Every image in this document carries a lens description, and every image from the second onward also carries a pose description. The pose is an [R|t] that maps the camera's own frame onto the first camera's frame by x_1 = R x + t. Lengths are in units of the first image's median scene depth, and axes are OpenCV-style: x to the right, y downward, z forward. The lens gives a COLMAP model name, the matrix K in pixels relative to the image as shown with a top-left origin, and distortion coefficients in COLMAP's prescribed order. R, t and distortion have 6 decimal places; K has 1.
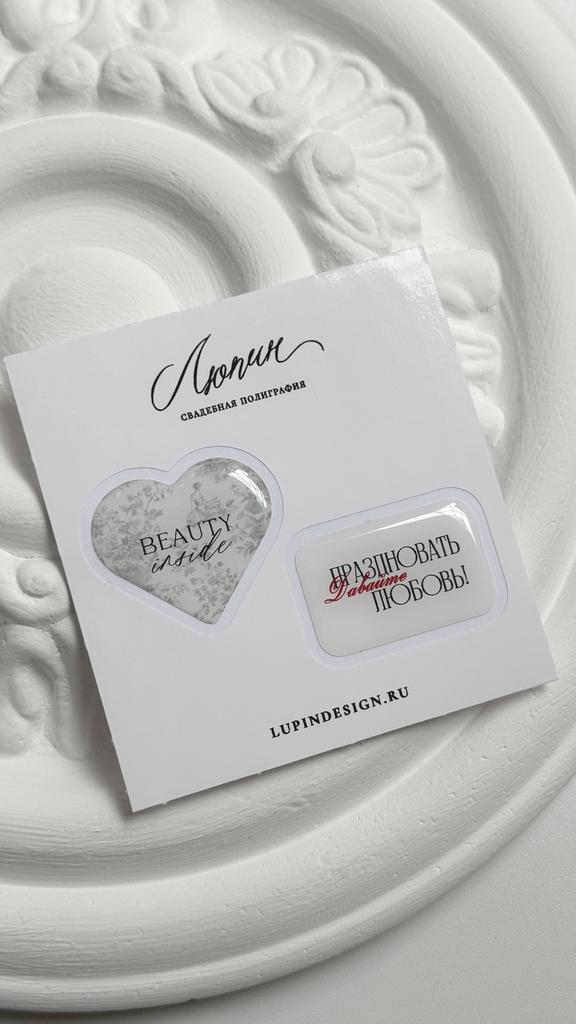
lens RADIAL K [[1459.7, 0, 288.0], [0, 1459.7, 512.0], [0, 0, 1]] dist [0.175139, -0.434651]
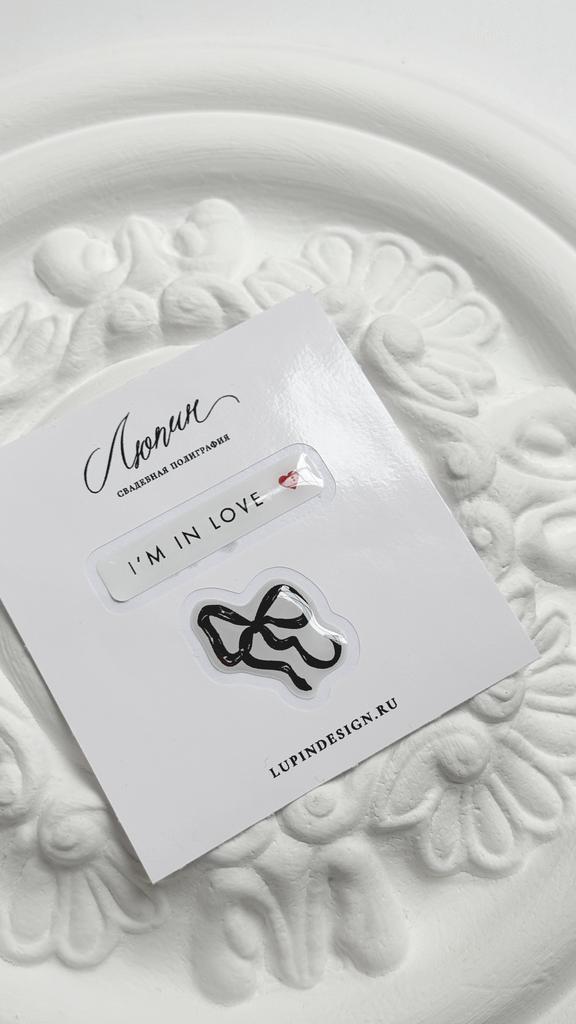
lens RADIAL K [[1459.7, 0, 288.0], [0, 1459.7, 512.0], [0, 0, 1]] dist [0.175139, -0.434651]
pose [[0.971087, -0.235380, 0.039827, -0.114630], [0.237567, 0.969245, -0.064226, -0.075369], [-0.023485, 0.071830, 0.997140, -0.004705]]
